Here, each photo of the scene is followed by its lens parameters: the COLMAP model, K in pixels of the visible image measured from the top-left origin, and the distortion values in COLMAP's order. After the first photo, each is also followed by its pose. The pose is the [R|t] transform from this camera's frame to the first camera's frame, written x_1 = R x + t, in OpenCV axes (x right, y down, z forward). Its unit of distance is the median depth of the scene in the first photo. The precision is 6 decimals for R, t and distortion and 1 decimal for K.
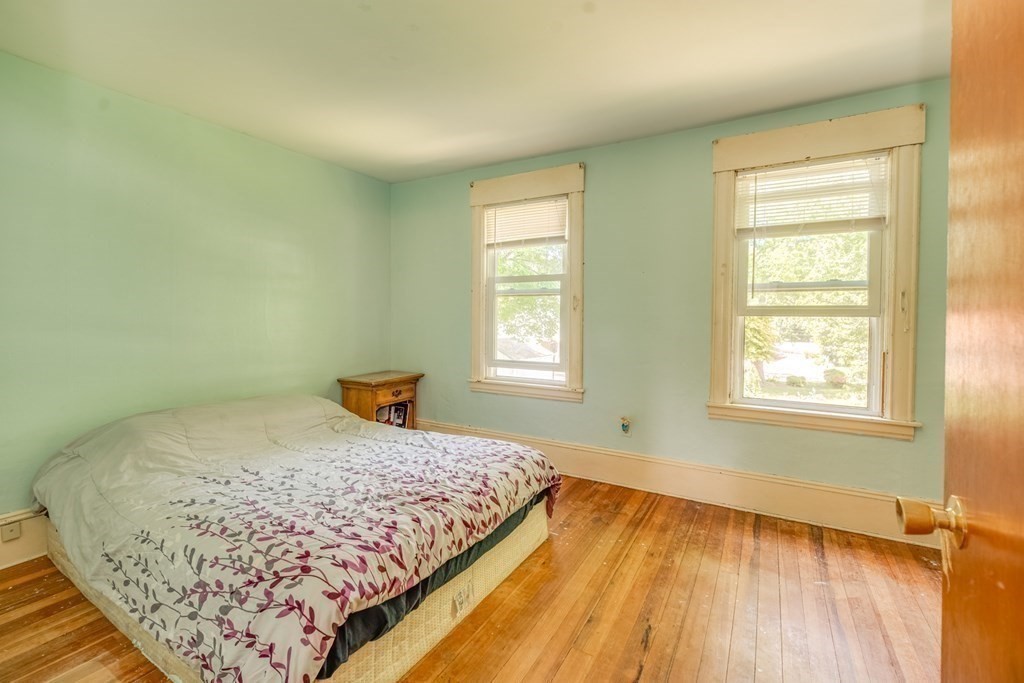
lens RADIAL K [[446.3, 0, 509.2], [0, 446.3, 326.2], [0, 0, 1]] dist [0.000389, -0.002502]
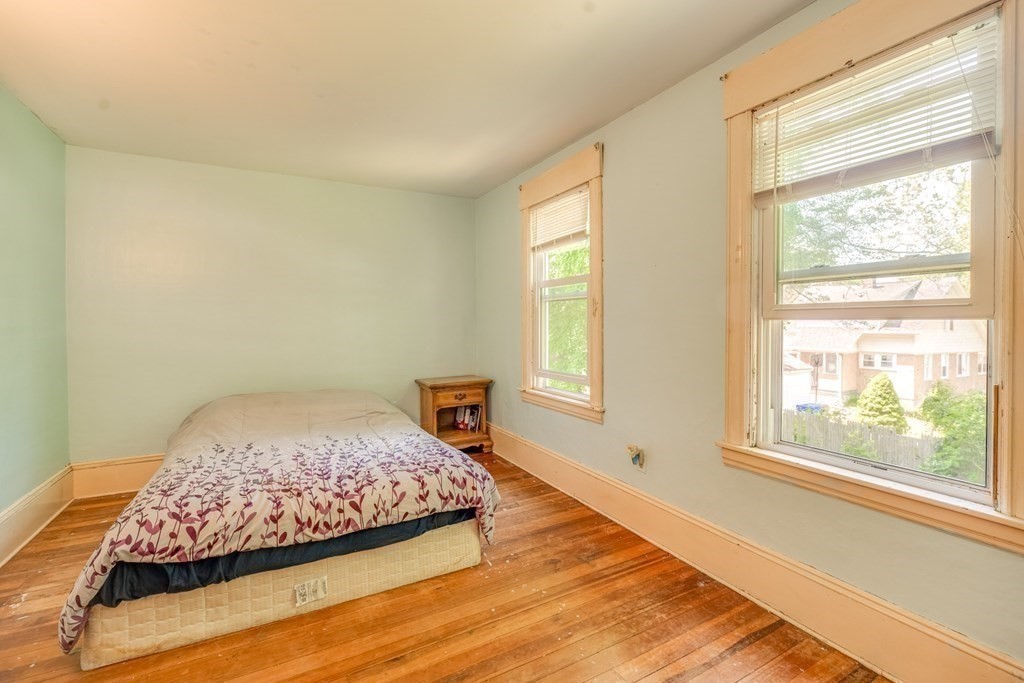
lens RADIAL K [[446.3, 0, 509.2], [0, 446.3, 326.2], [0, 0, 1]] dist [0.000389, -0.002502]
pose [[0.852519, -0.004980, -0.522673, 0.613239], [-0.003058, 0.999890, -0.014515, -0.002218], [0.522688, 0.013973, 0.852410, 0.244137]]
